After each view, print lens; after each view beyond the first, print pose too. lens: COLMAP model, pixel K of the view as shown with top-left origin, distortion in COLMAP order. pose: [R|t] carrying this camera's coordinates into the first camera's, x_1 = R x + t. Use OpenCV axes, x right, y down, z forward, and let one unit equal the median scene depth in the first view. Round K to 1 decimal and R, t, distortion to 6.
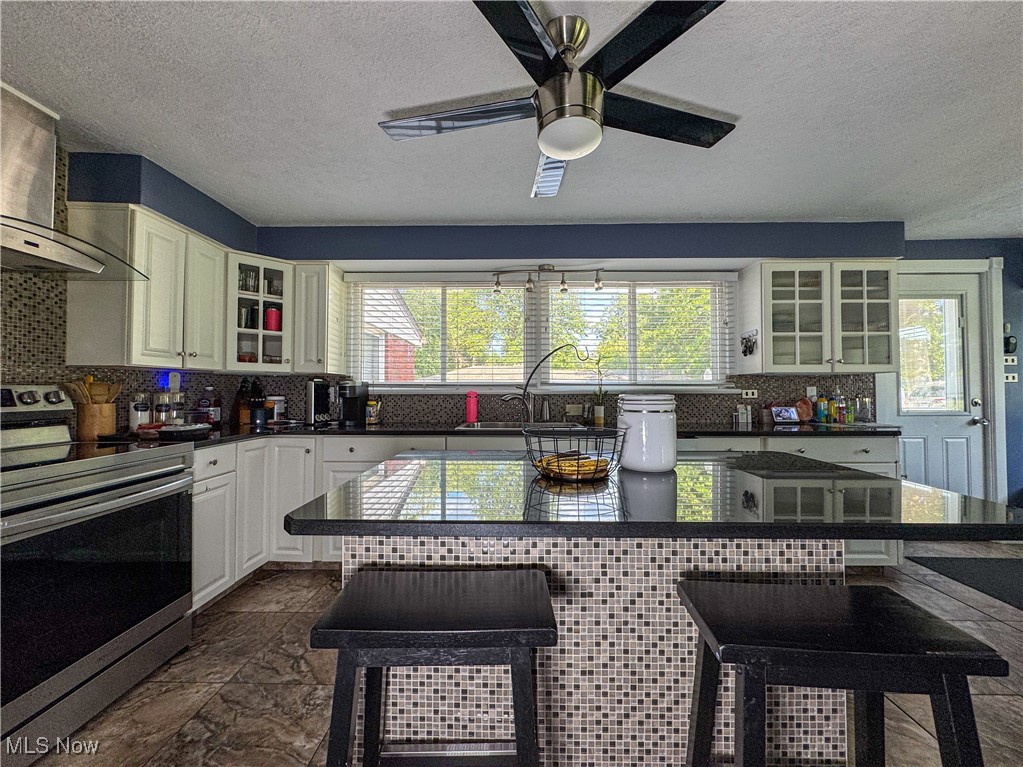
lens RADIAL K [[409.7, 0, 511.1], [0, 409.7, 381.5], [0, 0, 1]] dist [-0.013207, -0.000402]
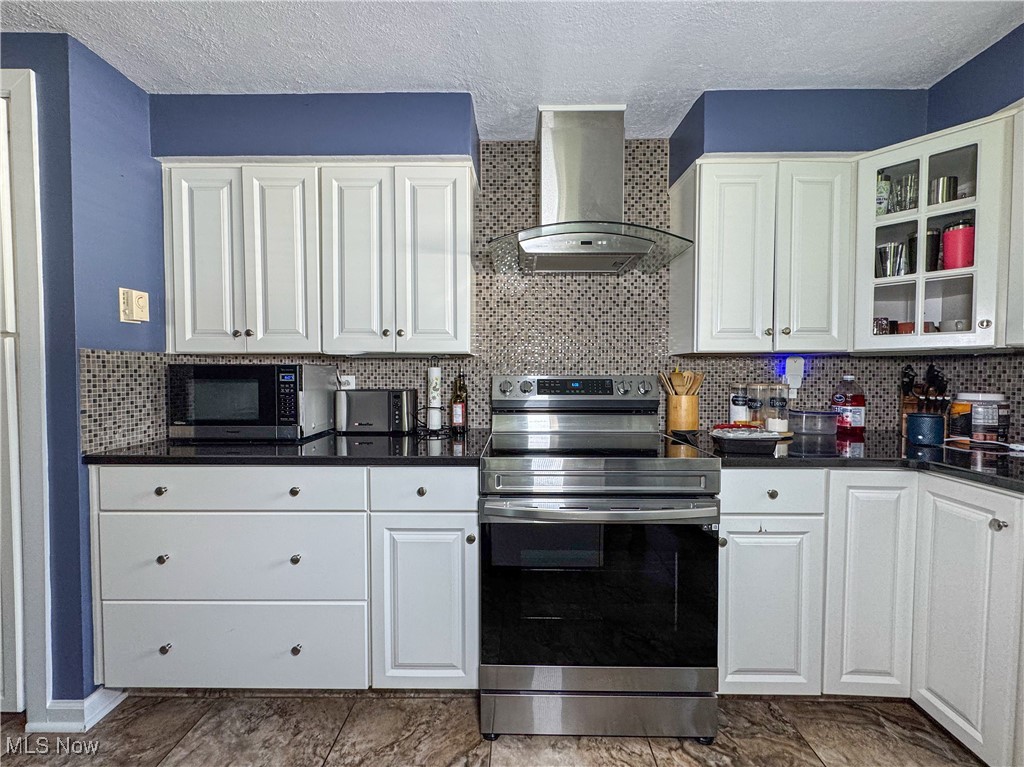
lens RADIAL K [[410.1, 0, 512.4], [0, 410.1, 383.2], [0, 0, 1]] dist [-0.013207, -0.000402]
pose [[-0.013462, 0.024870, -0.999600, -0.064399], [0.023011, 0.999434, 0.024556, -0.003751], [0.999645, -0.022671, -0.014027, 0.508575]]
